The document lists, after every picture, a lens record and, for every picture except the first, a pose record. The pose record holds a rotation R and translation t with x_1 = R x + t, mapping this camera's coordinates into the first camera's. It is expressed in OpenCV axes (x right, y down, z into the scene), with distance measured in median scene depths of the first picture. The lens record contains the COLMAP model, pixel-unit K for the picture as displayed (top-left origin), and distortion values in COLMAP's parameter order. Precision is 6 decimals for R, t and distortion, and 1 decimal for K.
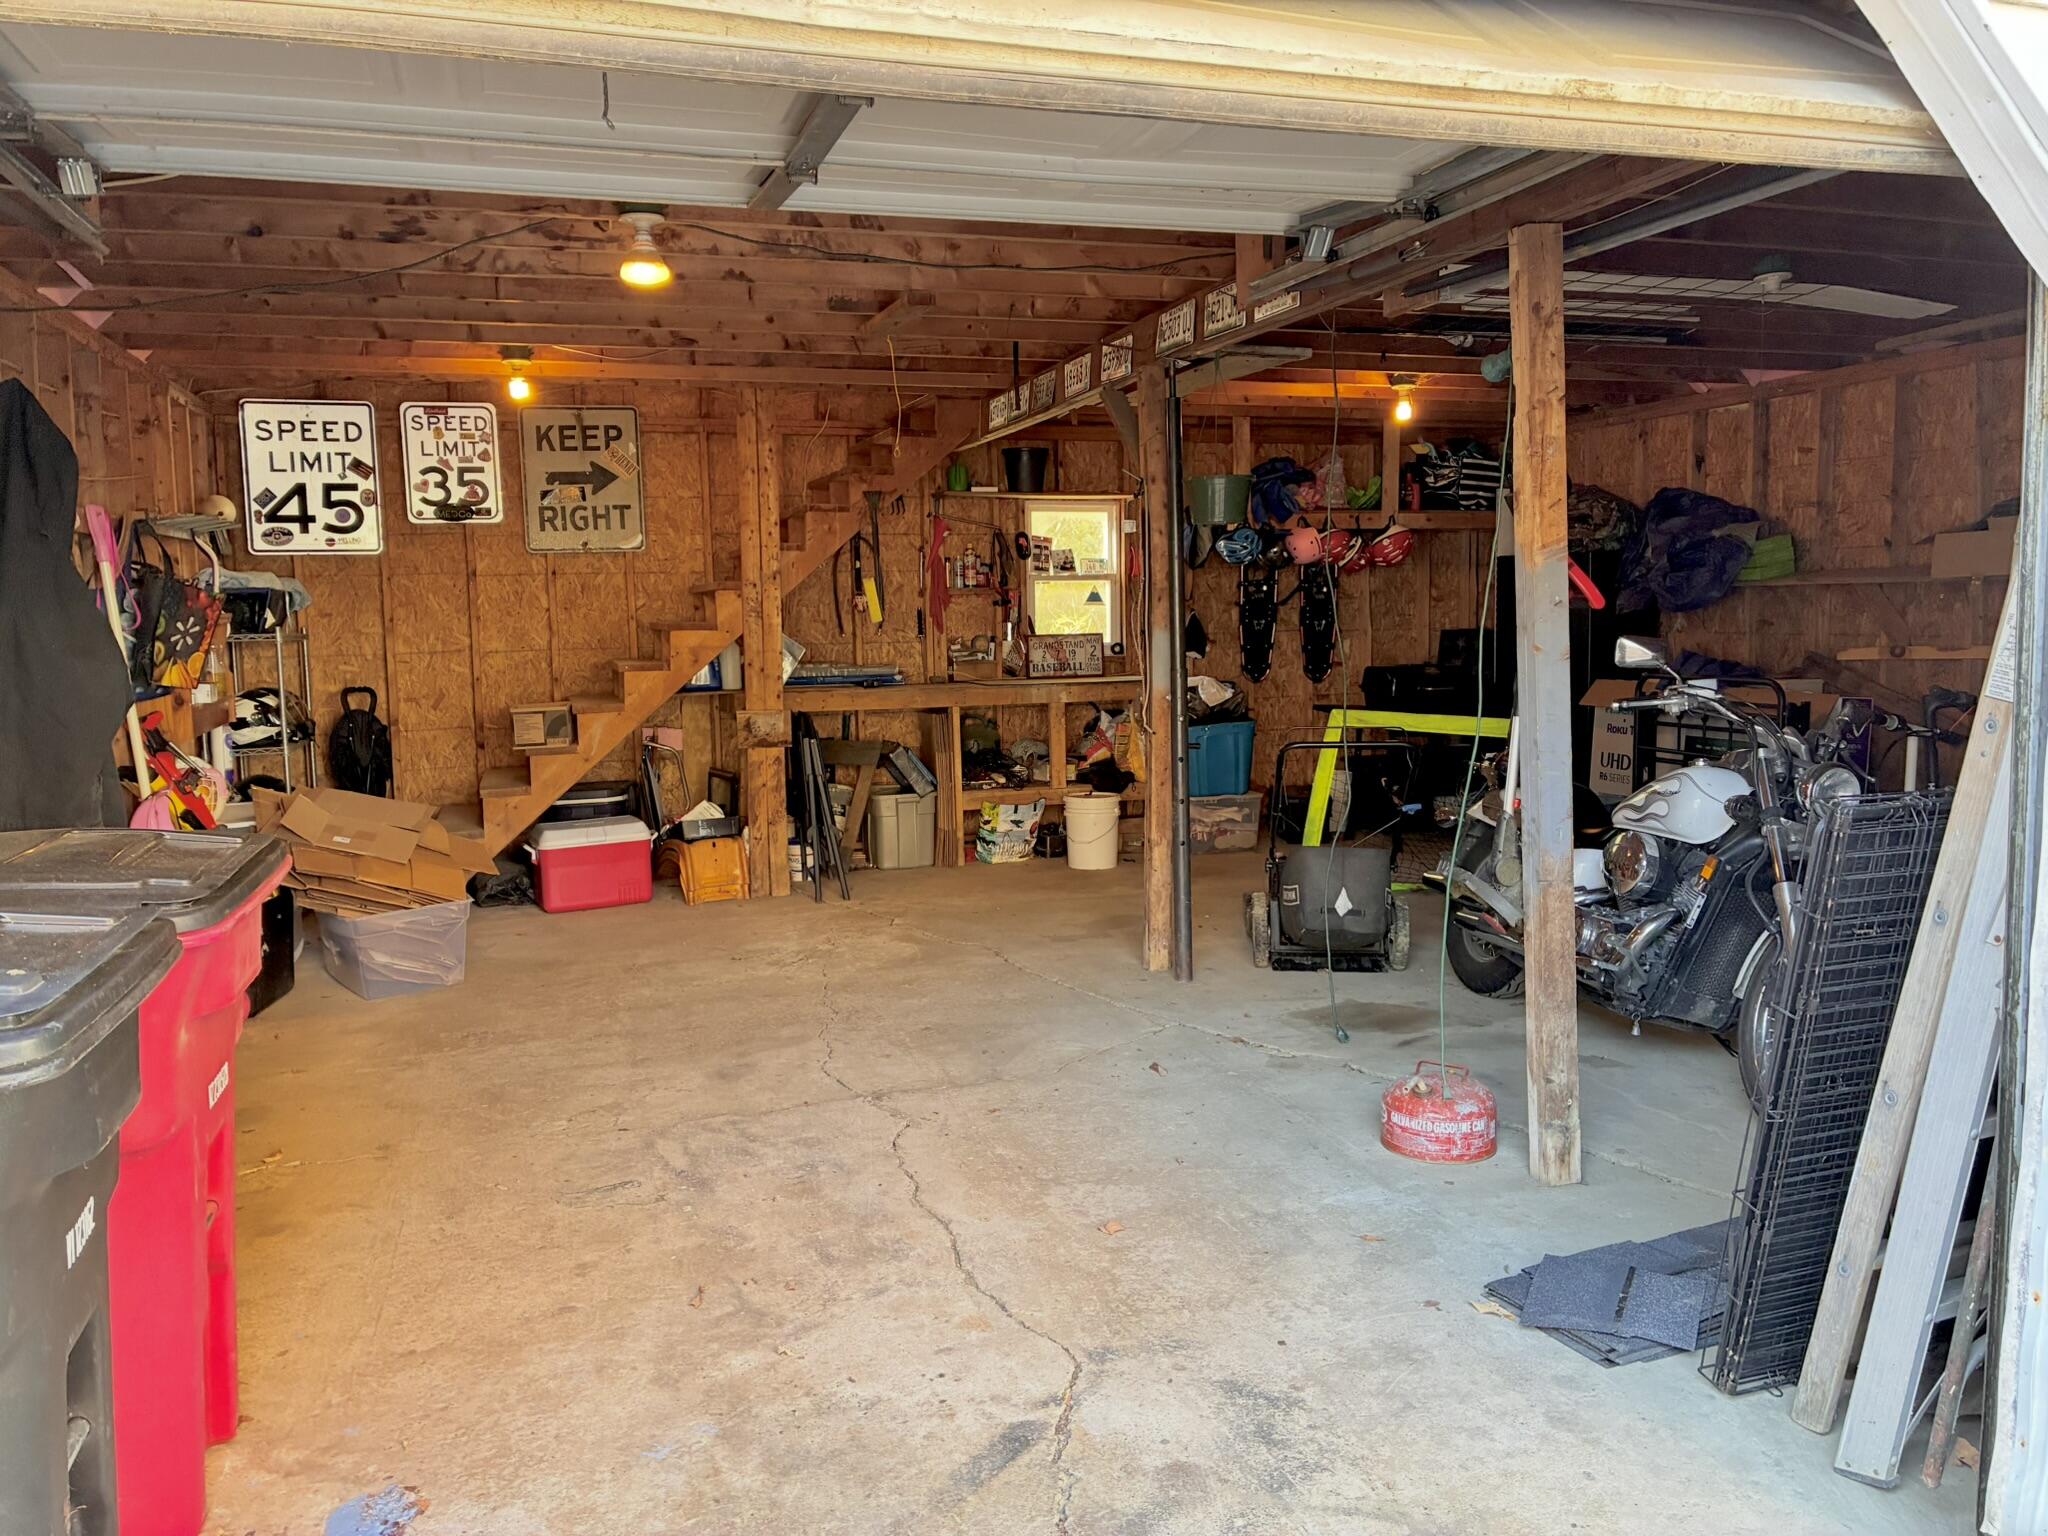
lens RADIAL K [[1572.7, 0, 1028.3], [0, 1572.7, 761.6], [0, 0, 1]] dist [0.087872, -0.117139]
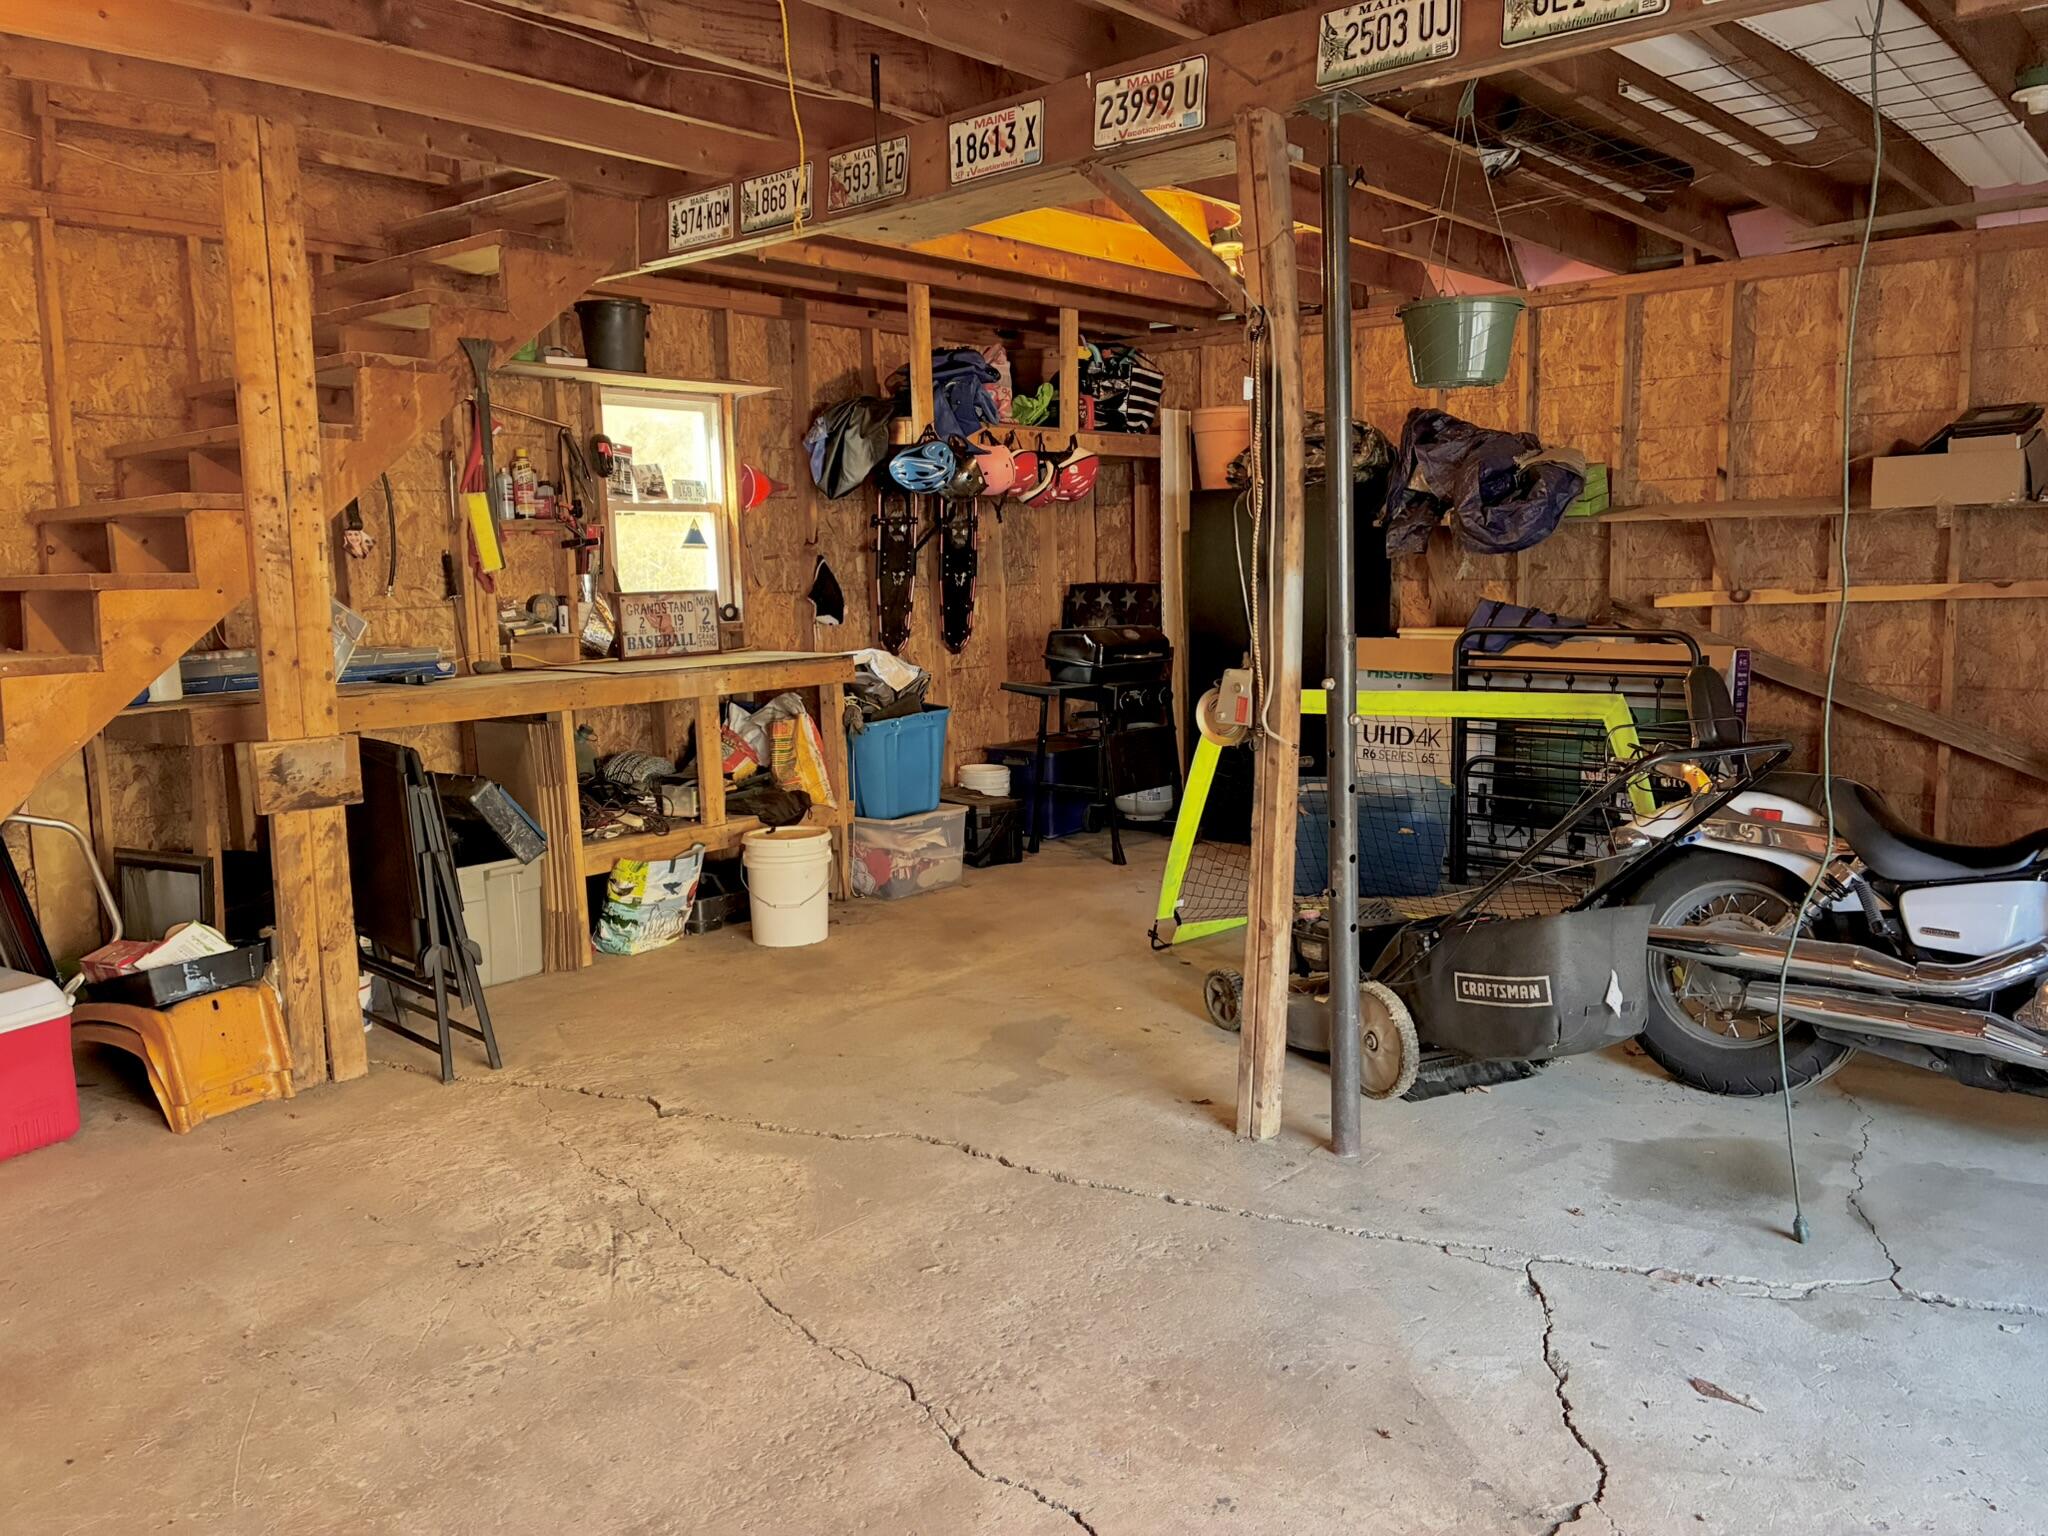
lens RADIAL K [[1568.5, 0, 1036.3], [0, 1568.5, 754.9], [0, 0, 1]] dist [0.062941, -0.095985]
pose [[0.850806, -0.067533, 0.521122, -0.209714], [0.058223, 0.997716, 0.034239, -0.027672], [-0.522244, 0.001211, 0.852795, 0.373748]]
